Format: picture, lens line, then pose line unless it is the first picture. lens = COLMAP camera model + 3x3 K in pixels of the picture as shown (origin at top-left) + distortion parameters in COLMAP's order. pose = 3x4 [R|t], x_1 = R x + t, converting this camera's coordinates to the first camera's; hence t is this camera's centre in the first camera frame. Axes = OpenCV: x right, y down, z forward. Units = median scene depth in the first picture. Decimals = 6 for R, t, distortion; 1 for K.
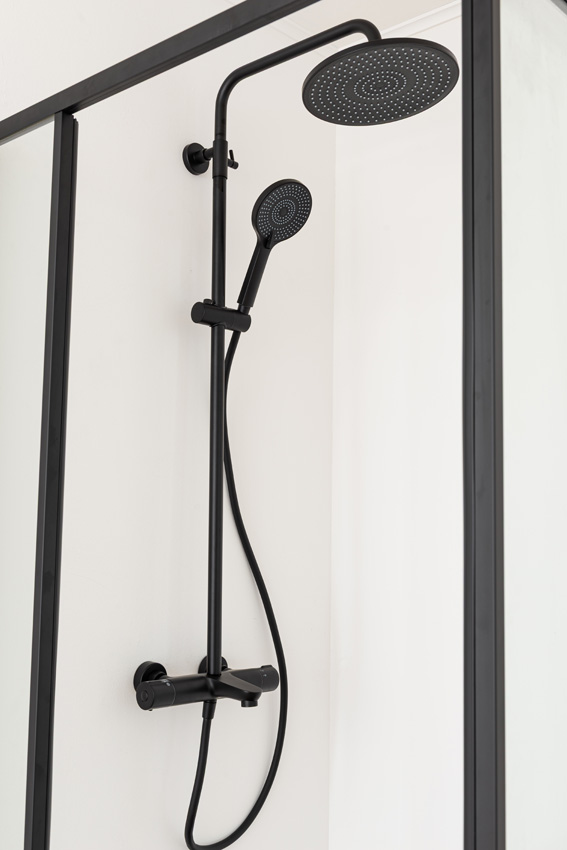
lens RADIAL K [[936.6, 0, 283.5], [0, 936.6, 425.0], [0, 0, 1]] dist [0.005057, -0.030384]
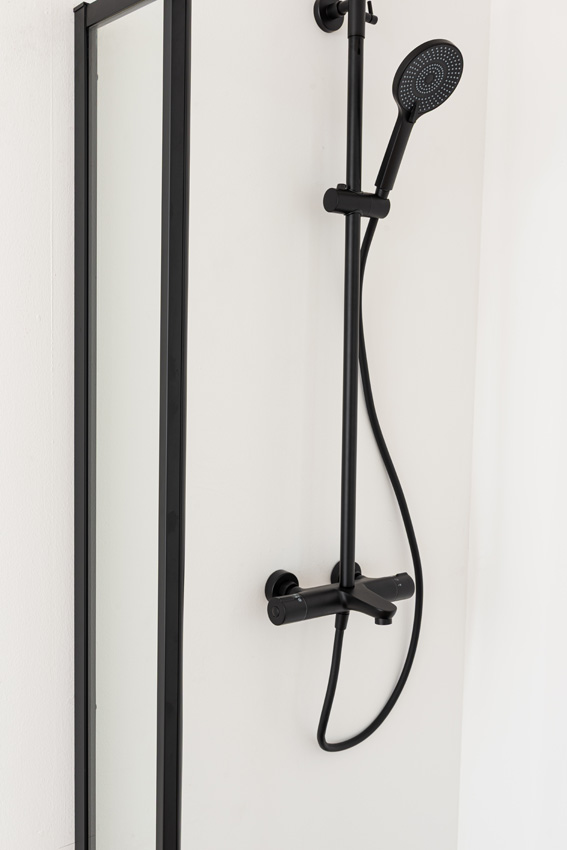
lens RADIAL K [[936.6, 0, 283.5], [0, 936.6, 425.0], [0, 0, 1]] dist [0.005057, -0.030384]
pose [[0.989727, 0.018925, -0.141715, -0.004964], [0.008815, 0.981237, 0.192604, -0.081963], [0.142701, -0.191874, 0.970990, 0.081670]]
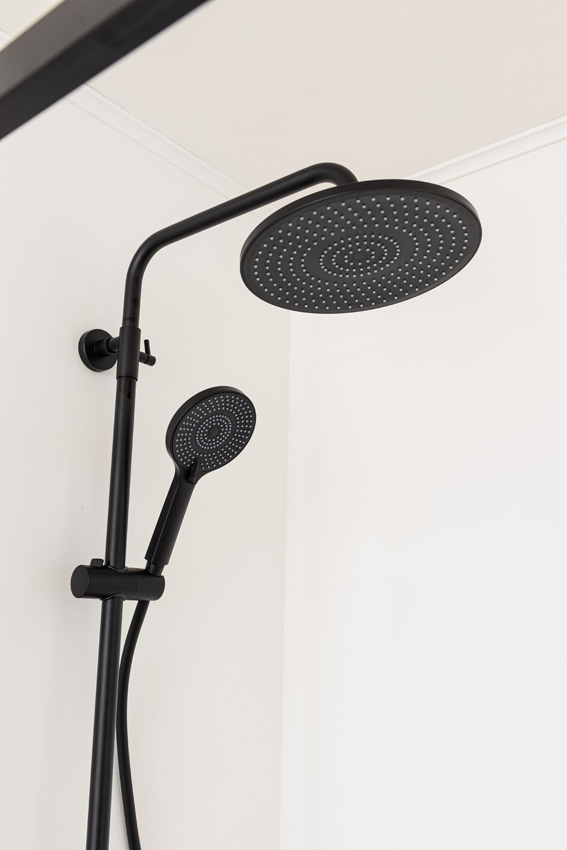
lens RADIAL K [[748.5, 0, 283.5], [0, 748.5, 425.0], [0, 0, 1]] dist [-0.004574, -0.000452]
pose [[0.998590, 0.015985, 0.050625, 0.023050], [-0.008618, 0.989754, -0.142524, -0.155144], [-0.052384, 0.141886, 0.988496, 0.455976]]
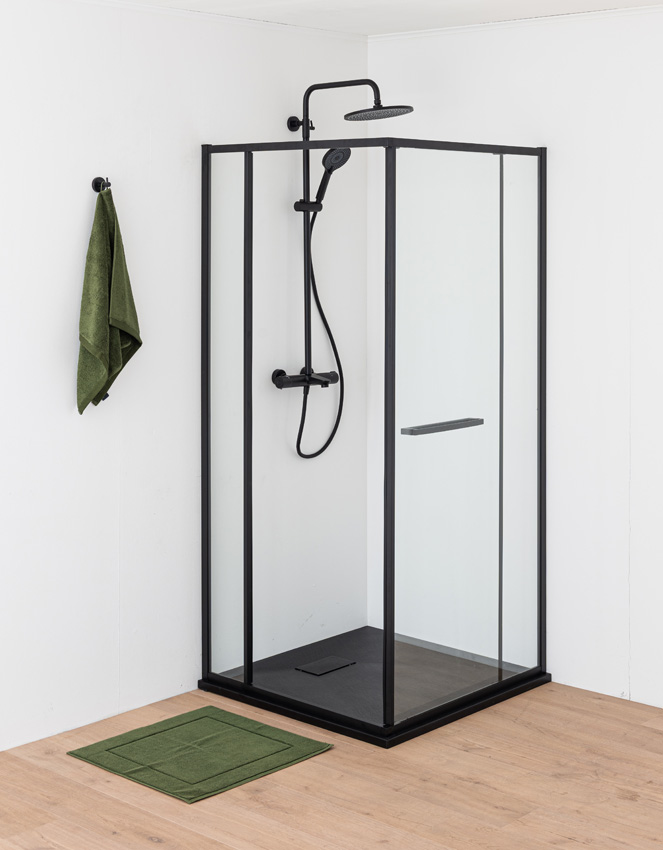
lens RADIAL K [[1469.7, 0, 331.5], [0, 1469.7, 425.0], [0, 0, 1]] dist [-0.323192, 0.029930]
pose [[0.999398, -0.008117, -0.033717, 0.091423], [0.016013, 0.970390, 0.241013, -0.430682], [0.030763, -0.241408, 0.969936, -2.278303]]
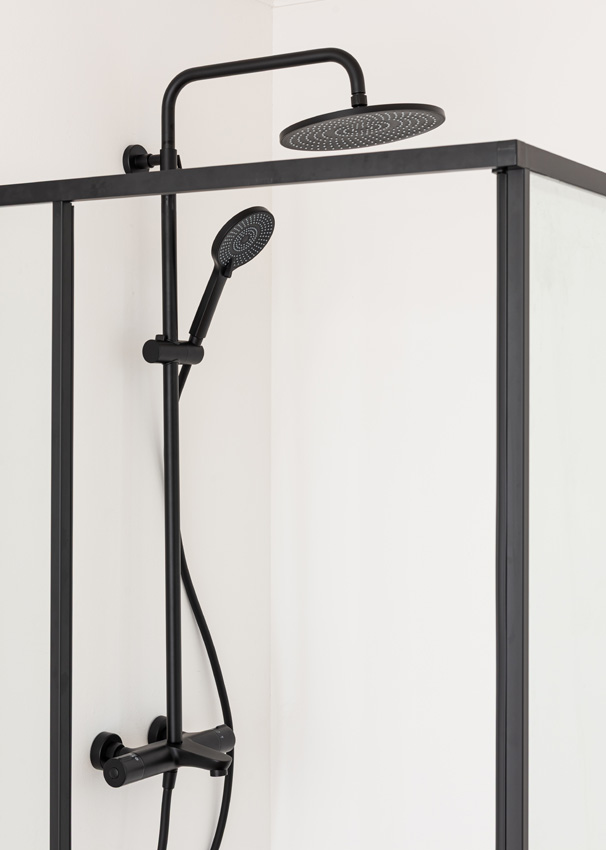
lens RADIAL K [[1505.1, 0, 303.1], [0, 1505.1, 378.7], [0, 0, 1]] dist [-0.131462, 1.067728]
pose [[0.982663, -0.012139, 0.185002, -0.215317], [-0.005192, 0.995661, 0.092904, -0.228713], [-0.185327, -0.092254, 0.978337, -0.442507]]
